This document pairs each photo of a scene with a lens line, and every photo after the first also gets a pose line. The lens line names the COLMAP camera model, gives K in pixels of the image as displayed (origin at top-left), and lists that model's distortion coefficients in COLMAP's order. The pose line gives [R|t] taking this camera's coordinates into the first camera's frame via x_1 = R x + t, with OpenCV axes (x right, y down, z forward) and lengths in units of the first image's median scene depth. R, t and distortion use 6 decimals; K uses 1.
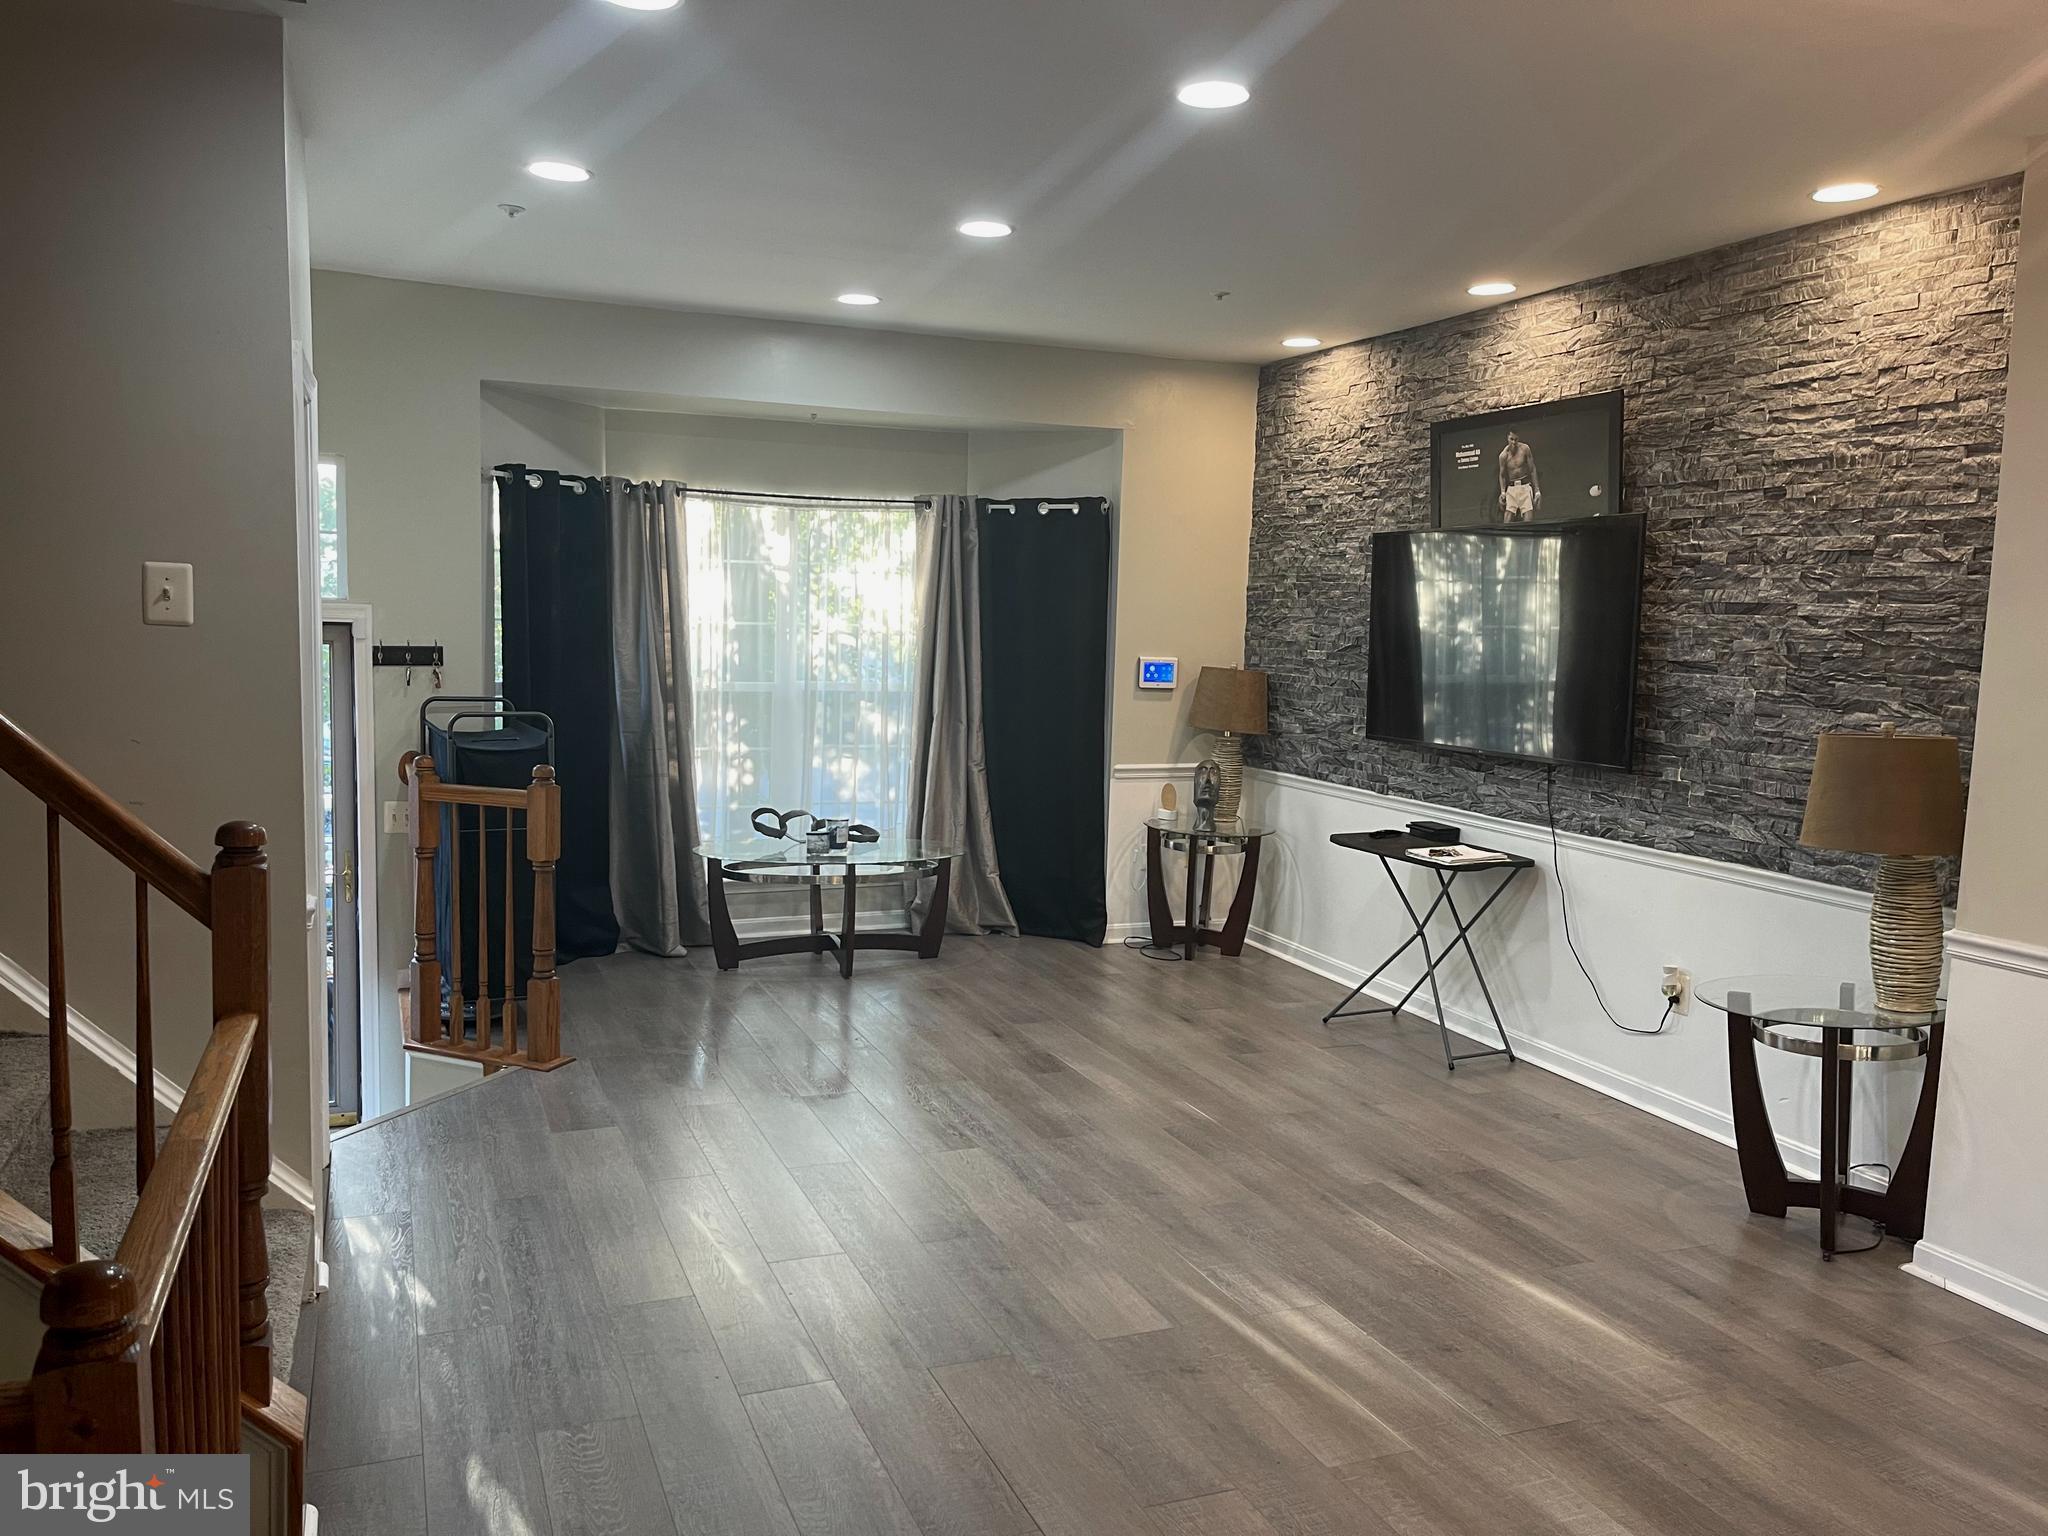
lens RADIAL K [[1536.9, 0, 1017.9], [0, 1536.9, 779.0], [0, 0, 1]] dist [0.081492, -0.104233]
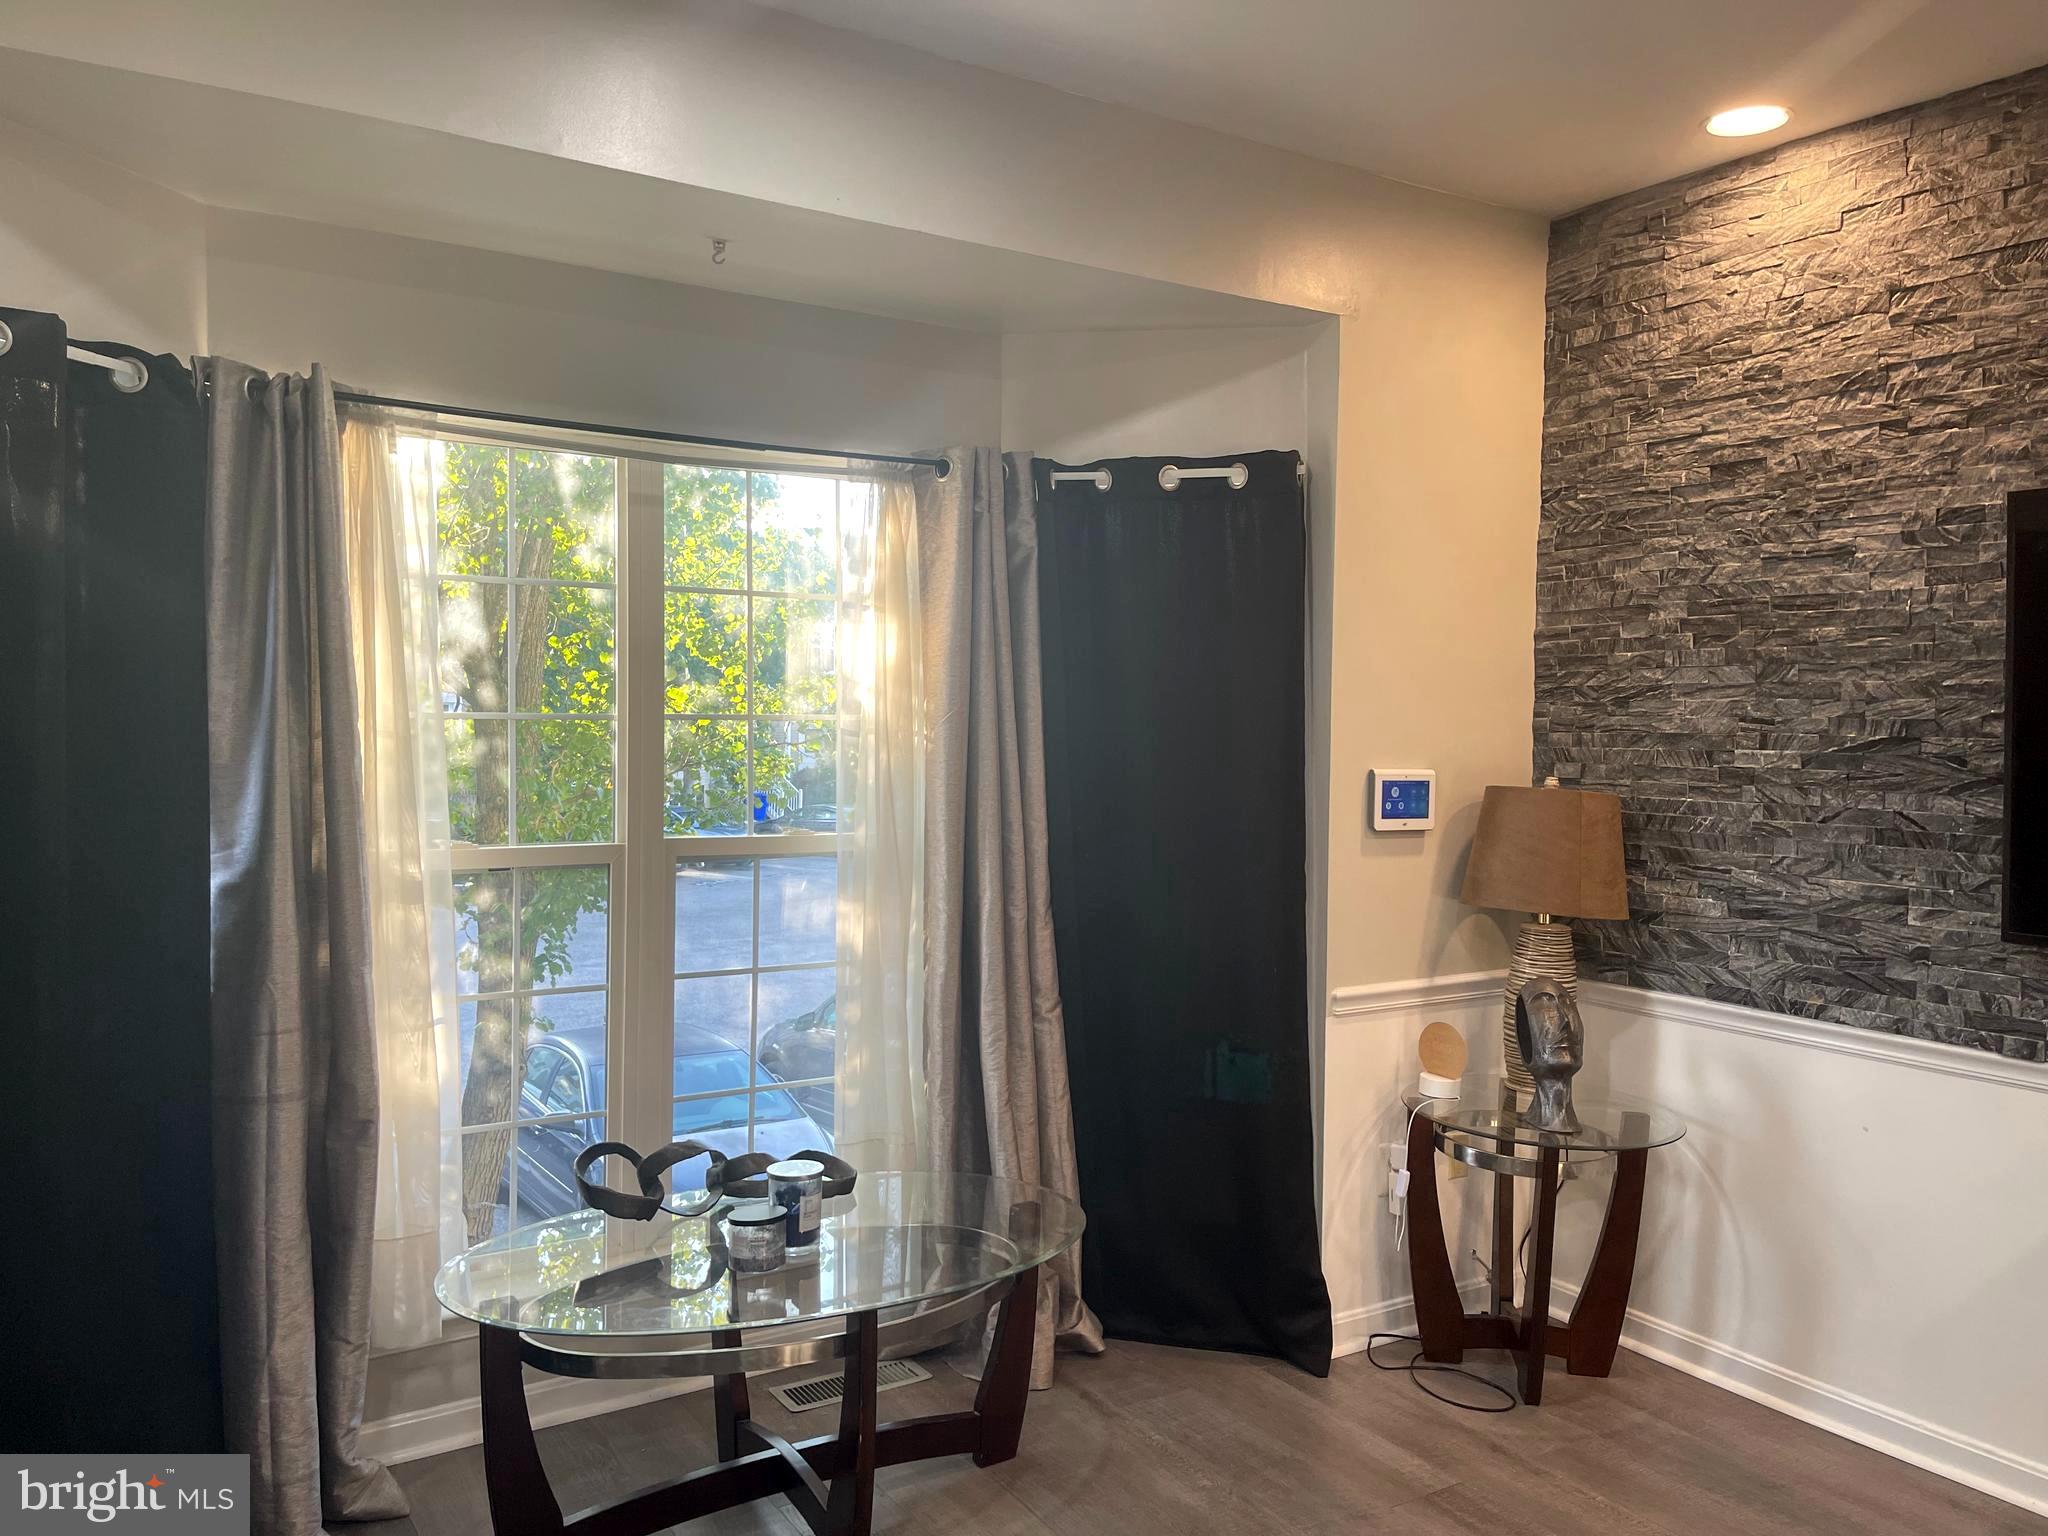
lens RADIAL K [[1532.9, 0, 1034.7], [0, 1532.9, 790.0], [0, 0, 1]] dist [0.047521, -0.059732]
pose [[0.983005, -0.023423, 0.182080, -0.135937], [0.034583, 0.997696, -0.058365, -0.053889], [-0.180294, 0.063670, 0.981550, 0.601455]]
